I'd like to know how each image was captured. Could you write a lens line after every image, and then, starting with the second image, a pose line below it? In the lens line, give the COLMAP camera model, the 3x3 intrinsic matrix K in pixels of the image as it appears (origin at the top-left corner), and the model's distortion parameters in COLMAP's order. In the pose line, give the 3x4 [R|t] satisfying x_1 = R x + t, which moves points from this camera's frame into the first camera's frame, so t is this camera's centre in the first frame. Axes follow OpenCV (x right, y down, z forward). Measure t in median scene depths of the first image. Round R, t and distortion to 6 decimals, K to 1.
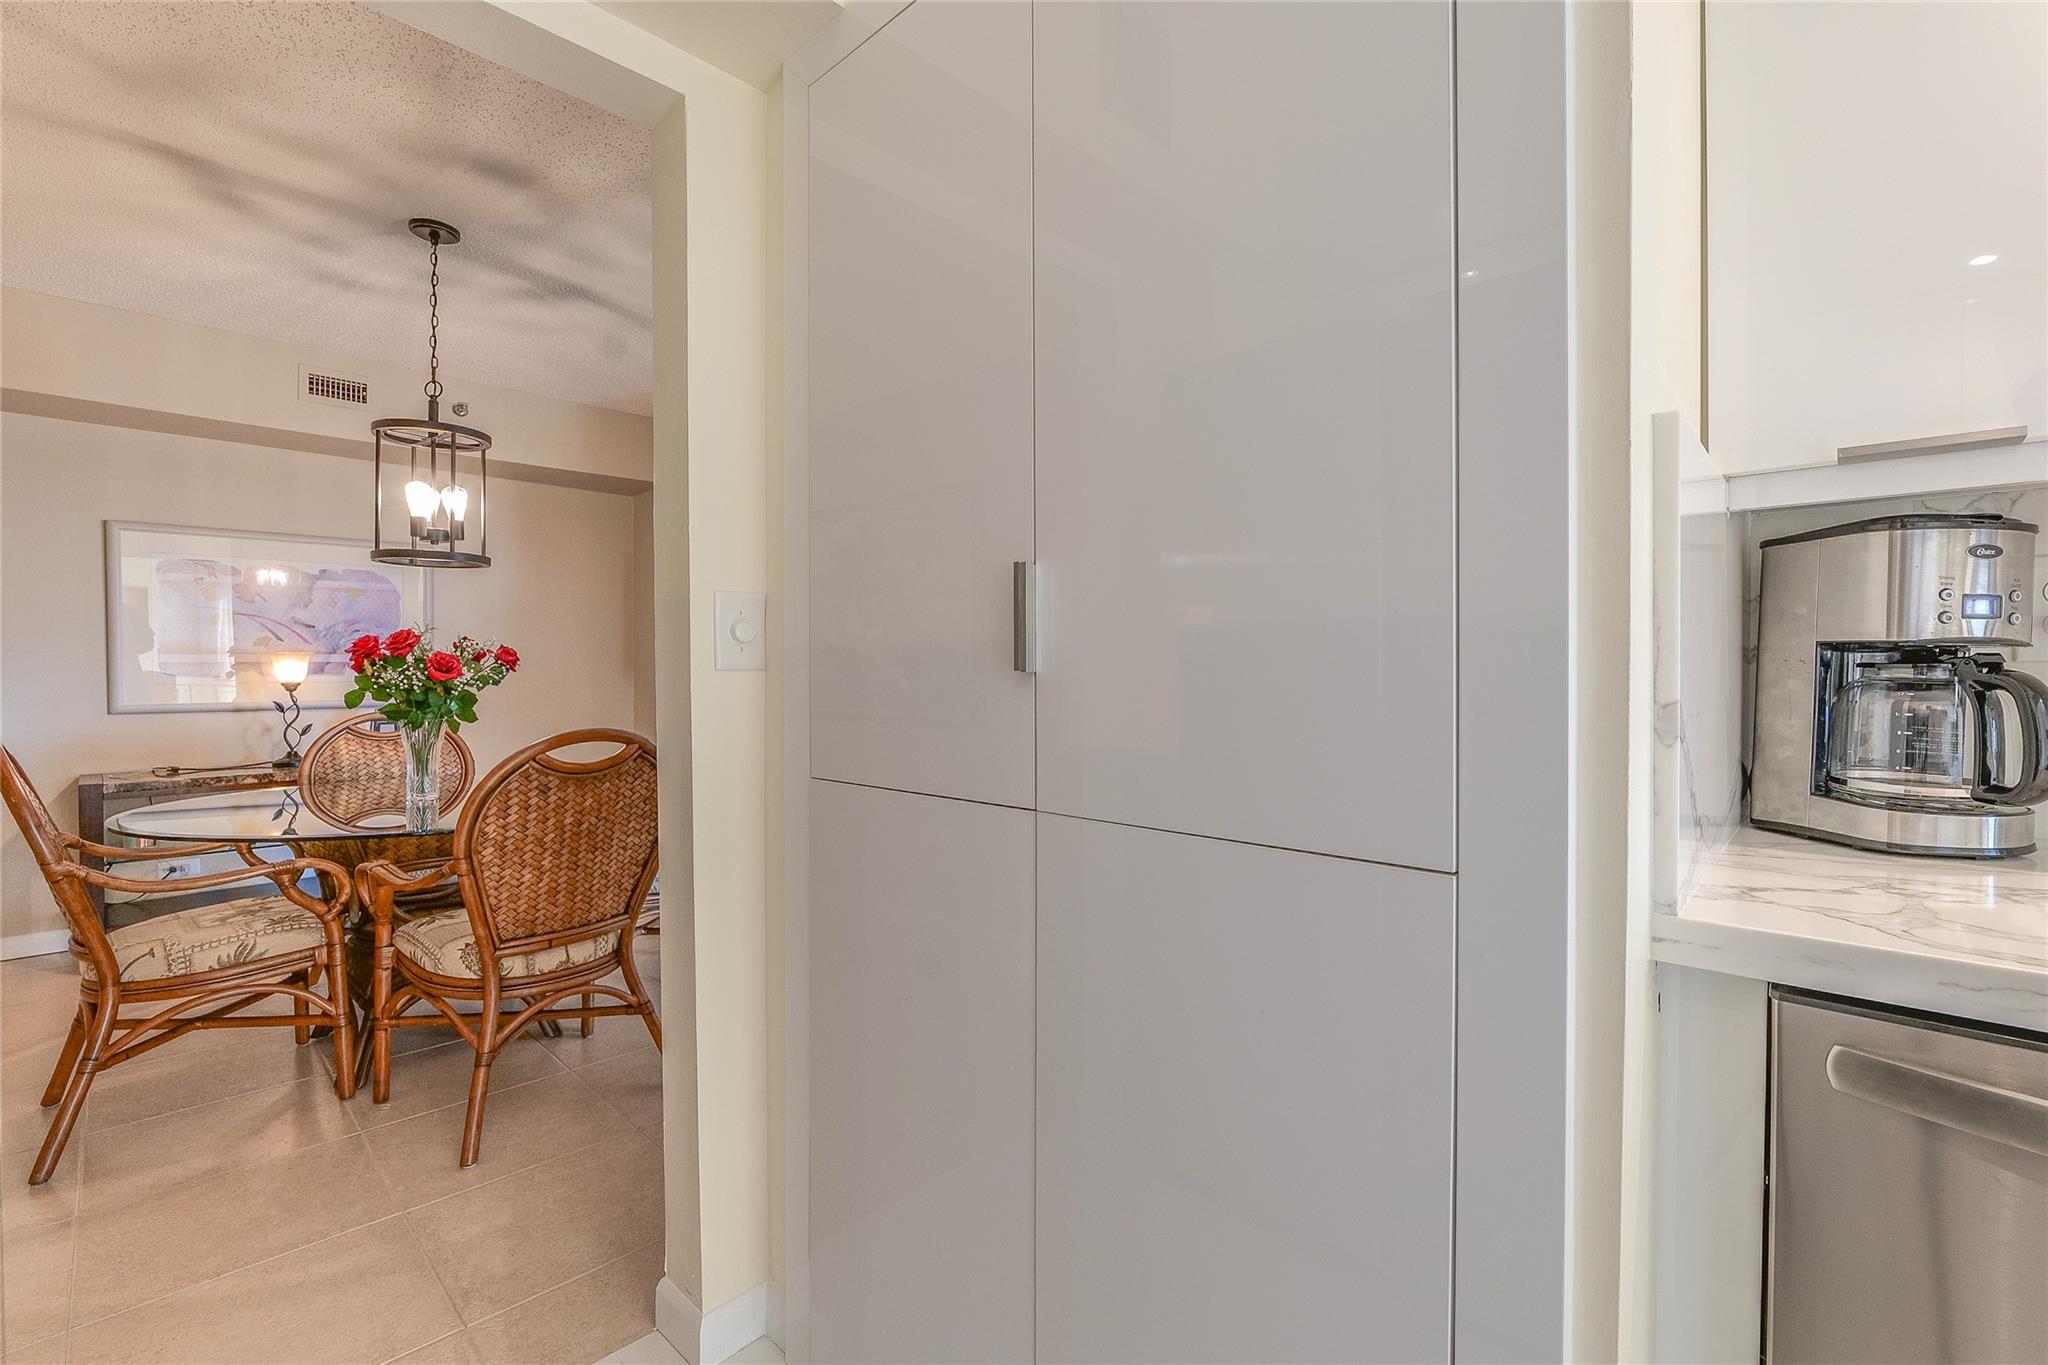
lens RADIAL K [[882.5, 0, 1030.4], [0, 882.5, 676.6], [0, 0, 1]] dist [-0.004065, -0.001305]
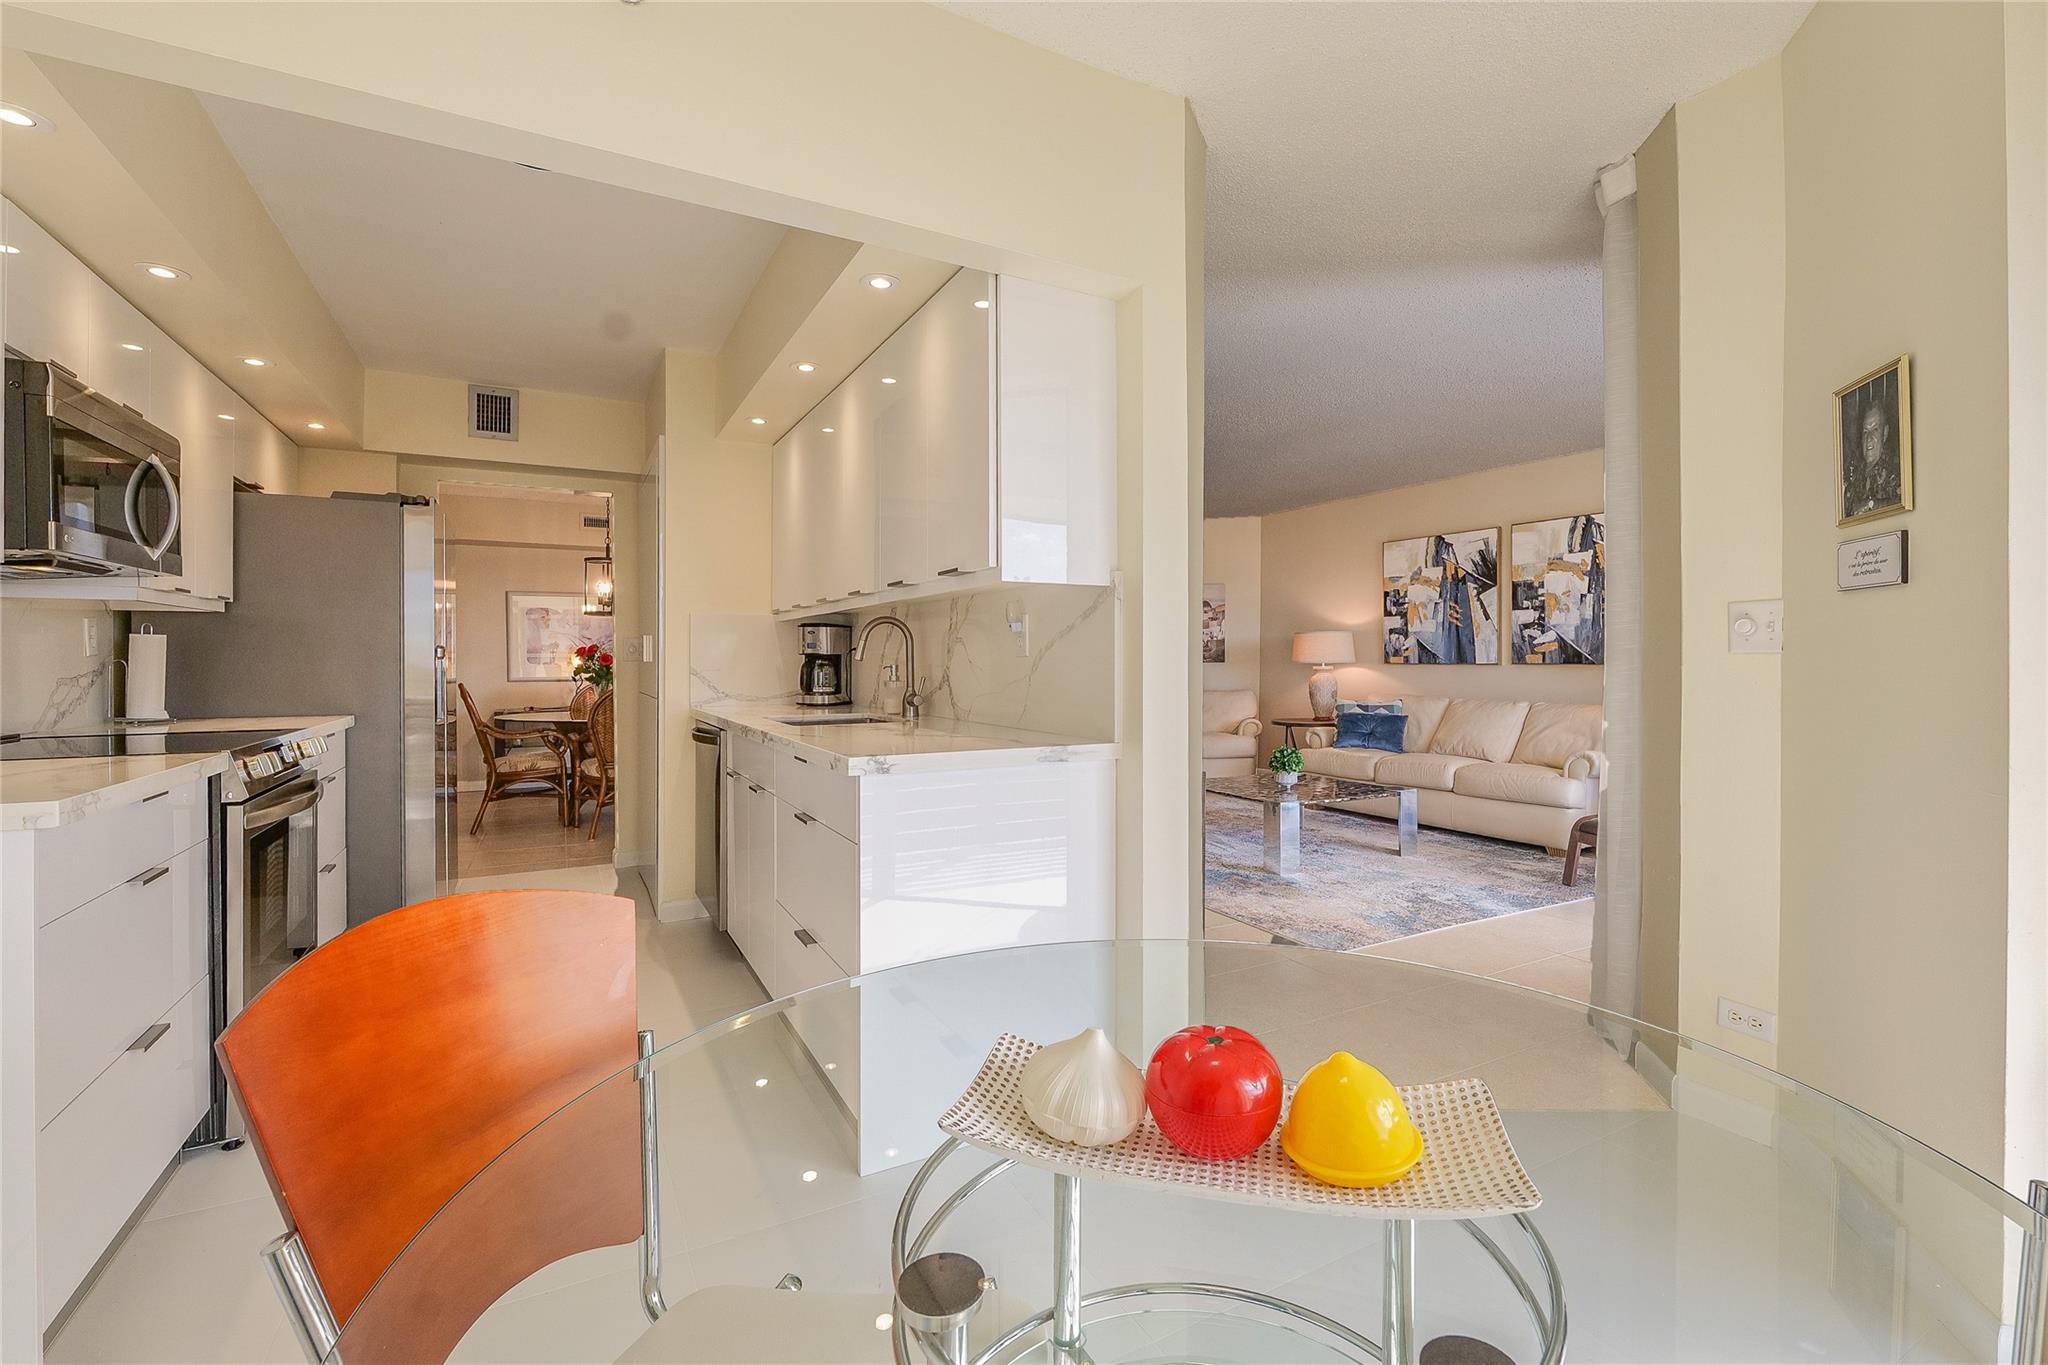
lens RADIAL K [[882.5, 0, 1026.6], [0, 882.5, 655.4], [0, 0, 1]] dist [-0.004065, -0.001305]
pose [[0.951769, -0.005082, -0.306774, 1.160619], [0.002205, 0.999950, -0.009723, 0.003551], [0.306808, 0.008578, 0.951733, -0.938155]]
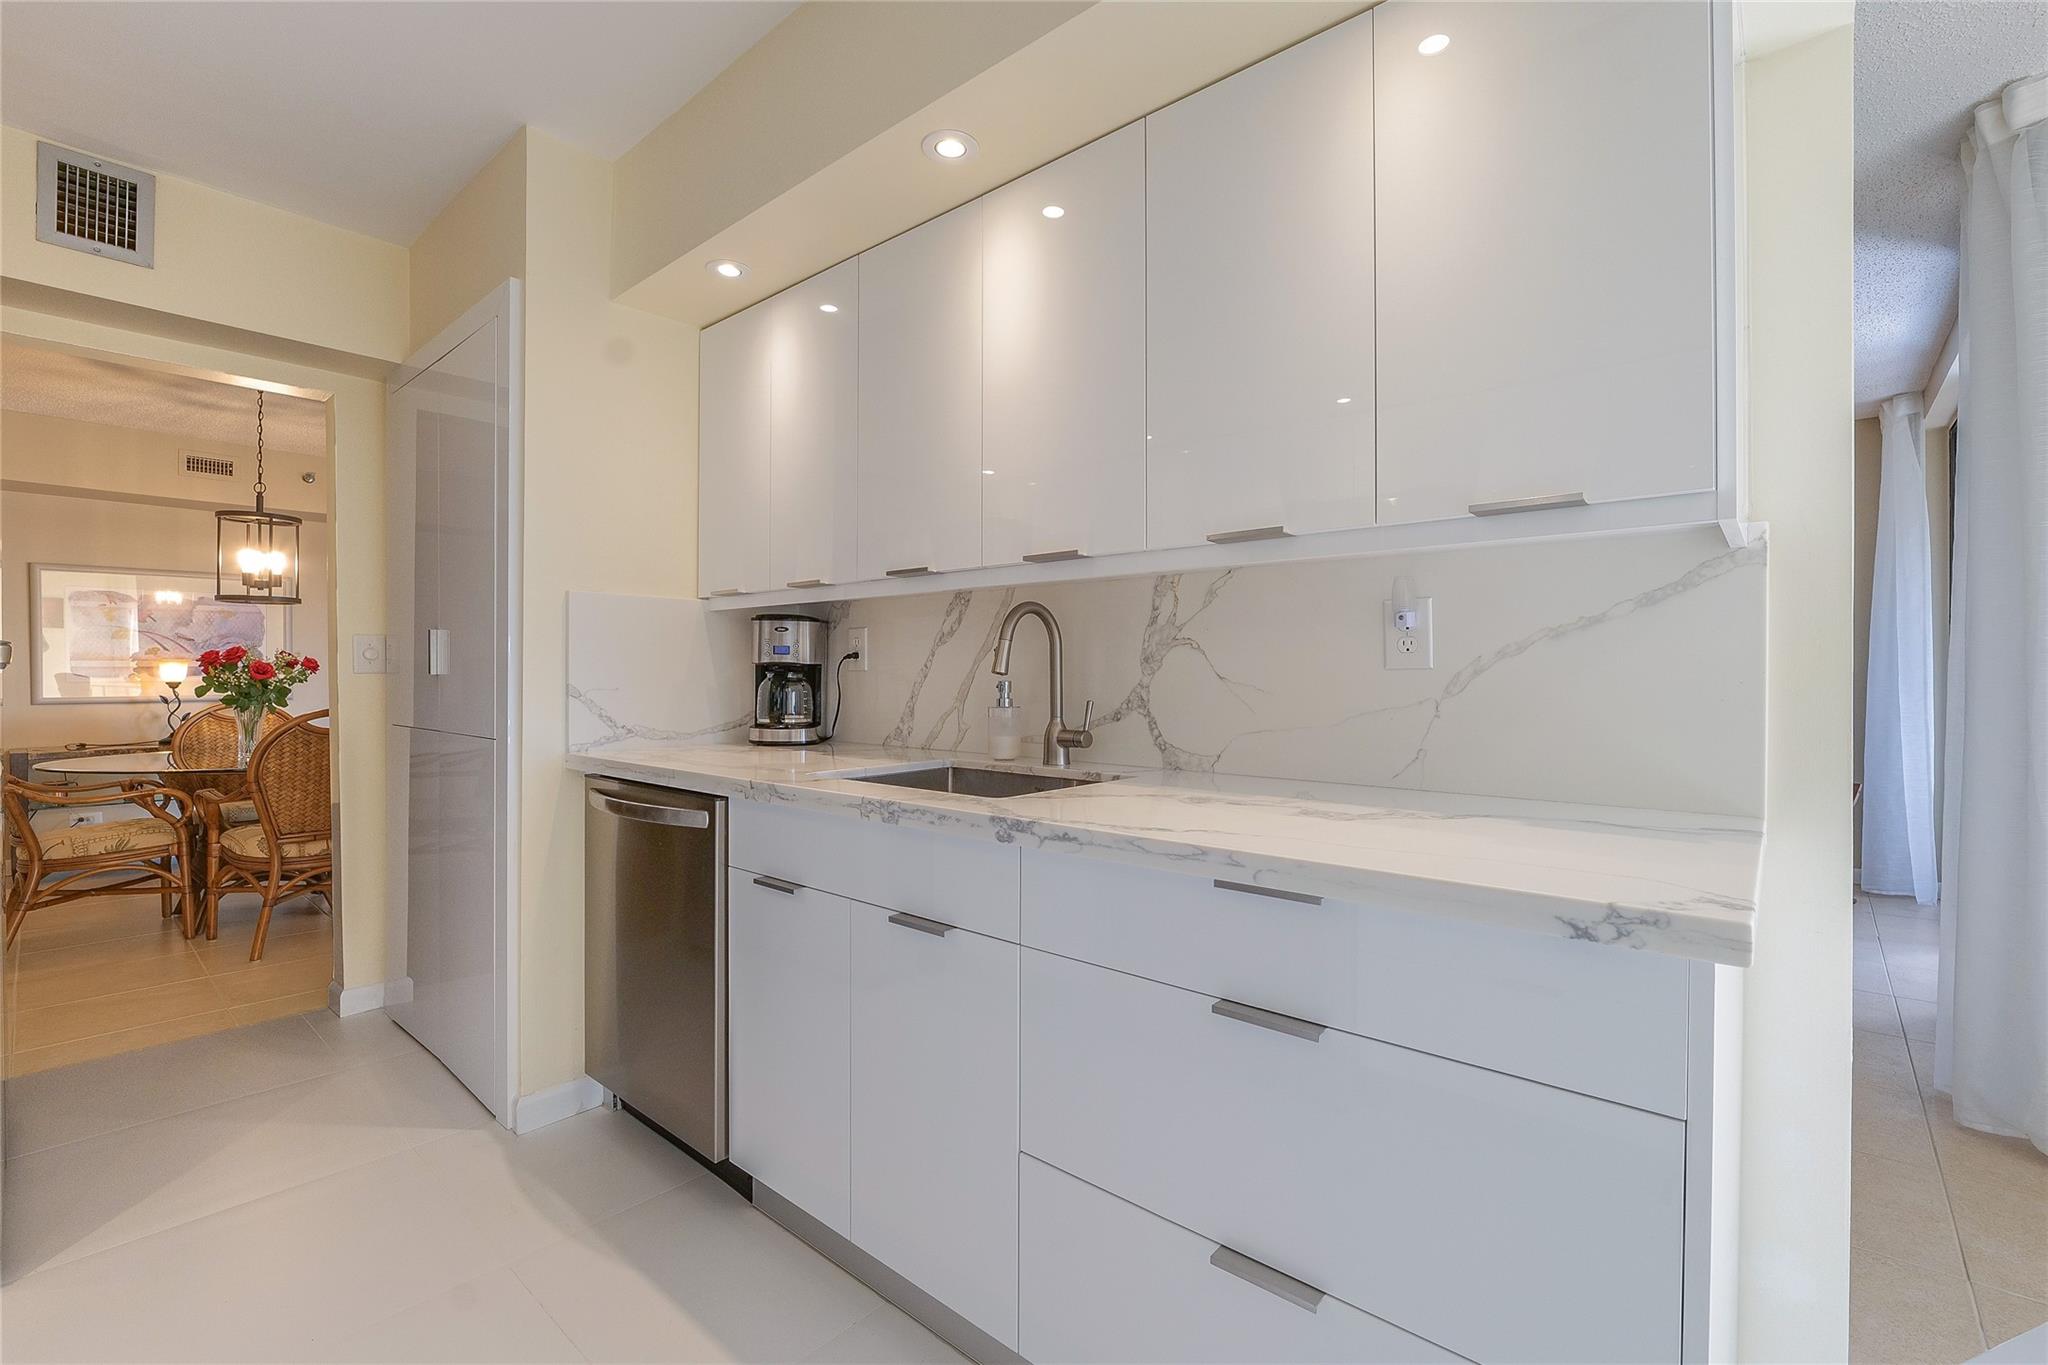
lens RADIAL K [[882.5, 0, 1040.7], [0, 882.5, 681.0], [0, 0, 1]] dist [-0.004065, -0.001305]
pose [[0.998701, 0.002851, 0.050869, 0.613823], [-0.002804, 0.999996, -0.000985, 0.004764], [-0.050872, 0.000842, 0.998705, -0.604515]]
